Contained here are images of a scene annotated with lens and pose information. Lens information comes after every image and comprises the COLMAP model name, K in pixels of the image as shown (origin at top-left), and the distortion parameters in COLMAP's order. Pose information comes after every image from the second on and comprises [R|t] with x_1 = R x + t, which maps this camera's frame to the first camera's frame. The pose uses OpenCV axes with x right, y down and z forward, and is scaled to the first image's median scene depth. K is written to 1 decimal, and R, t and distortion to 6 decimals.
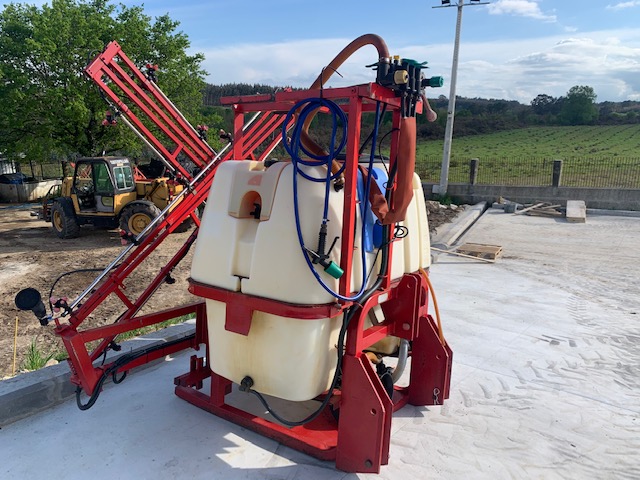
lens RADIAL K [[490.5, 0, 319.4], [0, 490.5, 237.6], [0, 0, 1]] dist [0.011497, -0.002260]
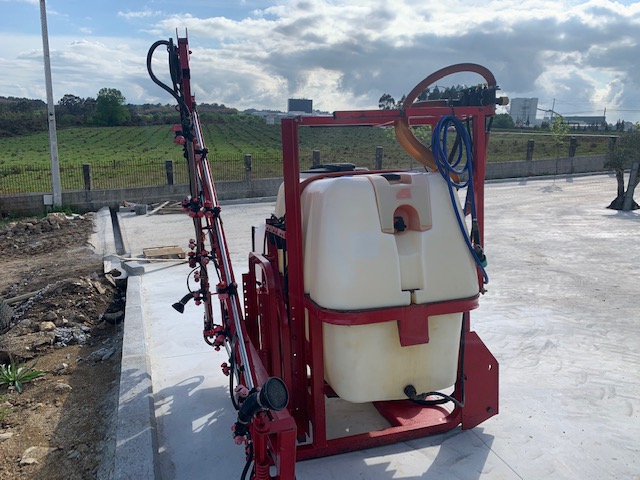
lens RADIAL K [[491.5, 0, 318.0], [0, 491.5, 242.3], [0, 0, 1]] dist [0.000698, 0.000470]
pose [[0.646295, -0.179041, 0.741787, -0.648335], [0.173067, 0.981146, 0.086026, -0.086652], [-0.743203, 0.072781, 0.665096, 0.294214]]
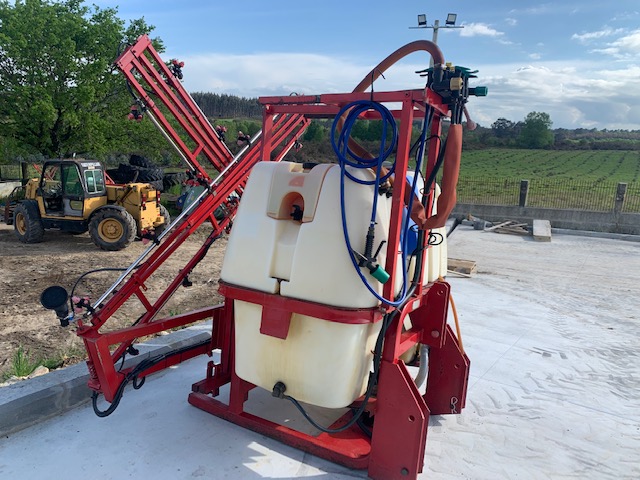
lens RADIAL K [[490.5, 0, 319.4], [0, 490.5, 237.6], [0, 0, 1]] dist [0.011497, -0.002260]
pose [[0.996796, 0.029449, 0.074362, -0.099498], [-0.027468, 0.999244, -0.027524, 0.014114], [-0.075116, 0.025393, 0.996851, 0.011428]]
